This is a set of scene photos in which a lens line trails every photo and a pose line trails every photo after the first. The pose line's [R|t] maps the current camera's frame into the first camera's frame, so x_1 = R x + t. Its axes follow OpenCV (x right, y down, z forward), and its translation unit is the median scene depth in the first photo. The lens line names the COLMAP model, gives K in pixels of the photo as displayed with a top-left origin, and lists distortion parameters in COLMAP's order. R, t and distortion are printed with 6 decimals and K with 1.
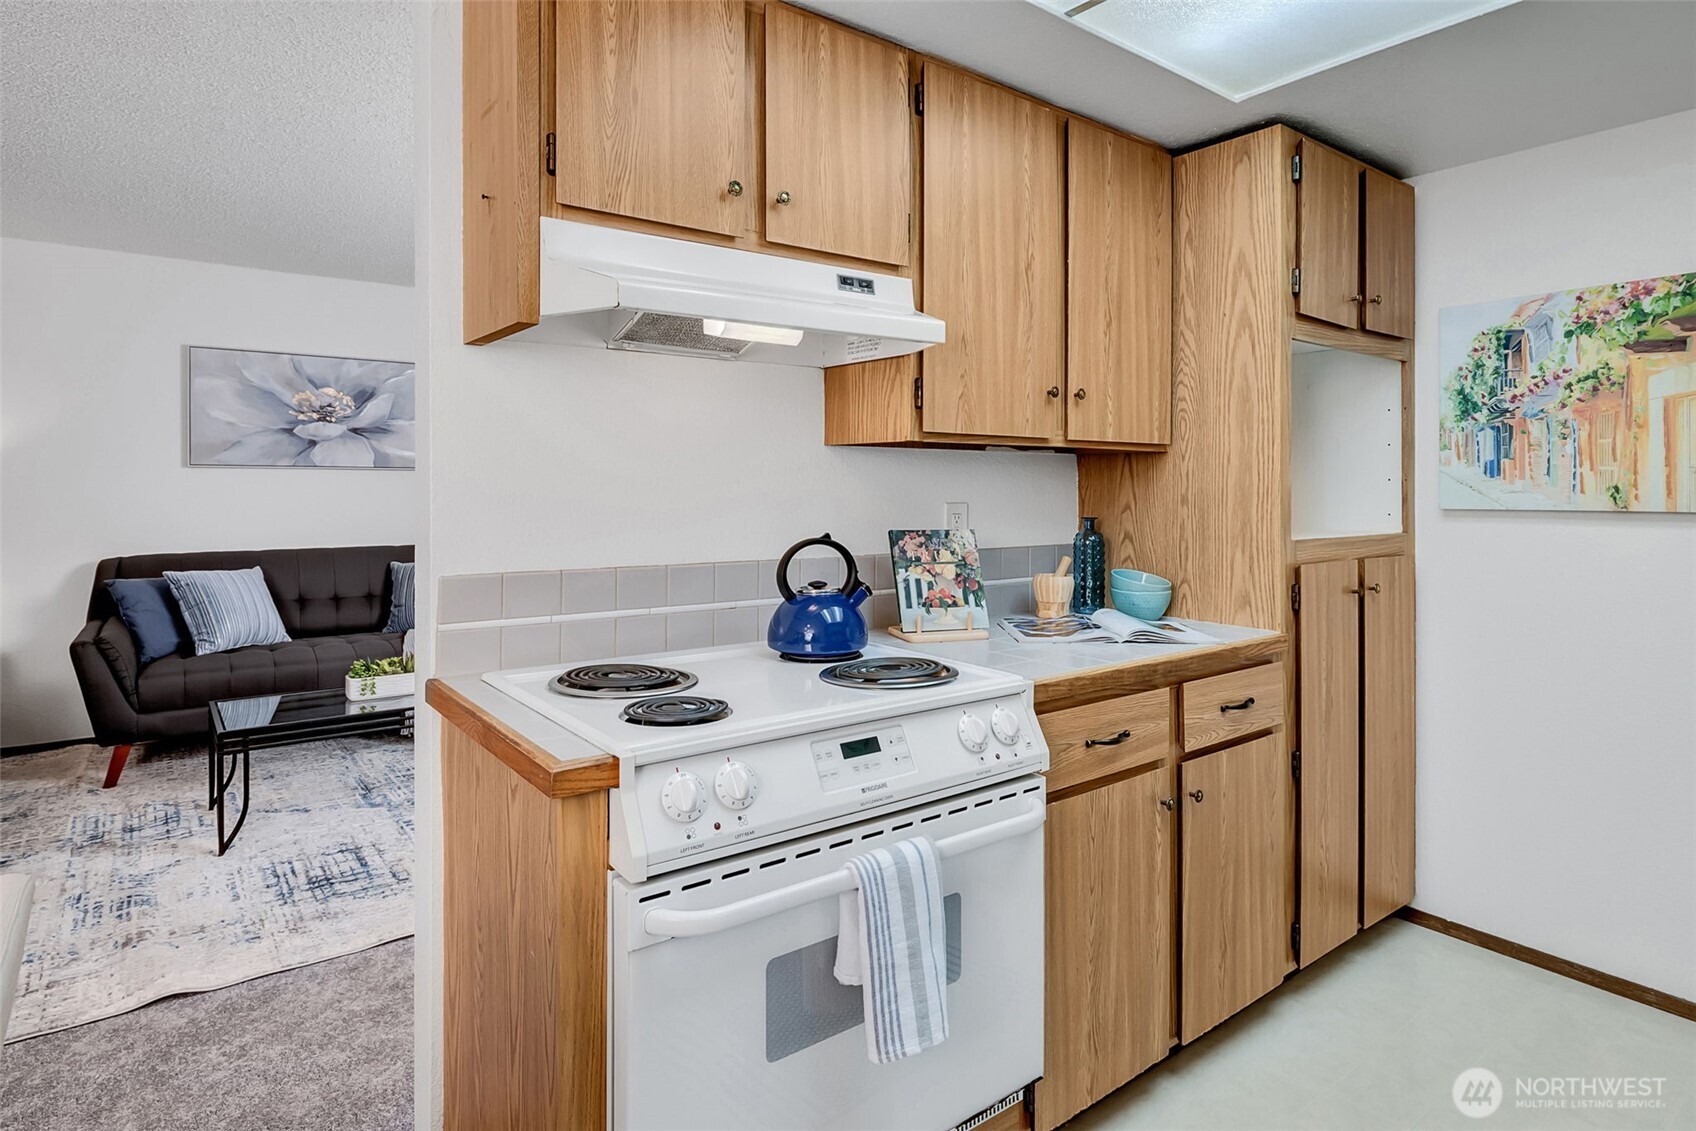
lens RADIAL K [[926.4, 0, 844.1], [0, 926.4, 476.0], [0, 0, 1]] dist [-0.000958, 0.000167]
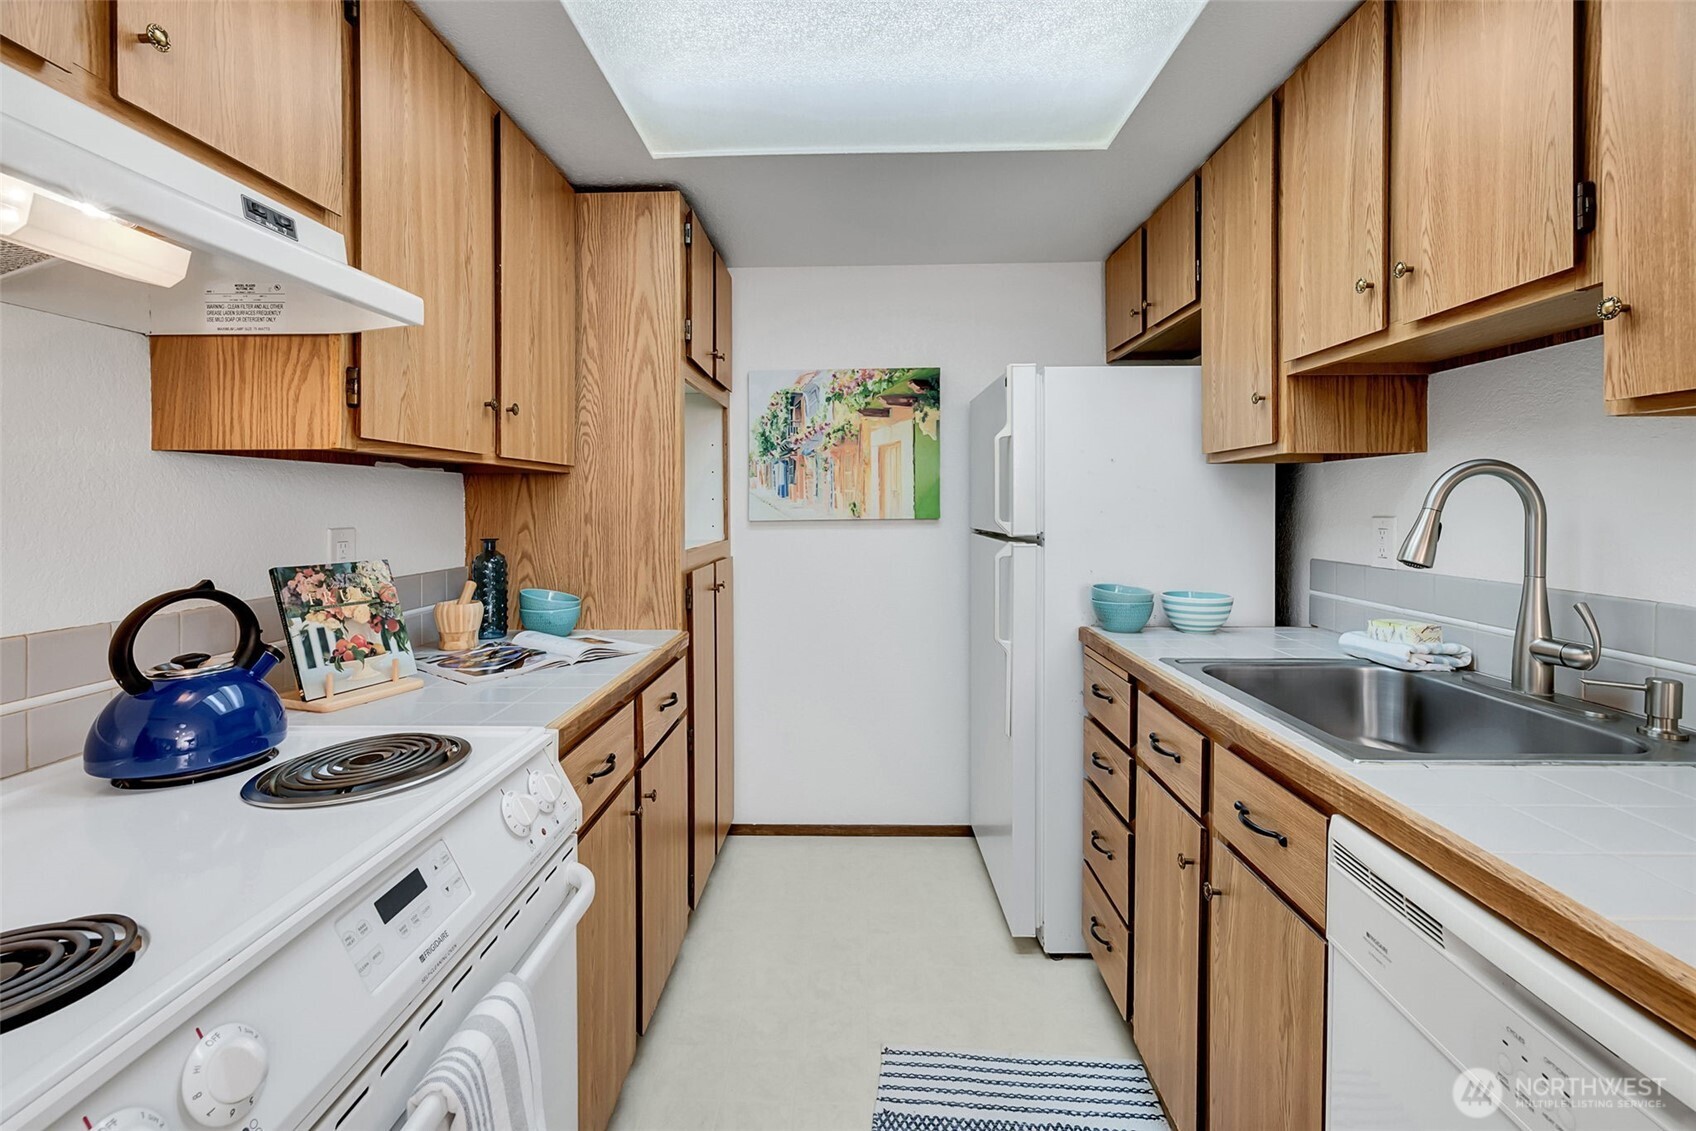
lens RADIAL K [[742.1, 0, 844.3], [0, 742.1, 505.2], [0, 0, 1]] dist [-0.000014, 0.000590]
pose [[0.621806, -0.008820, 0.783122, -0.131181], [0.000325, 0.999939, 0.011004, 0.001329], [-0.783172, -0.006588, 0.621771, 0.264369]]
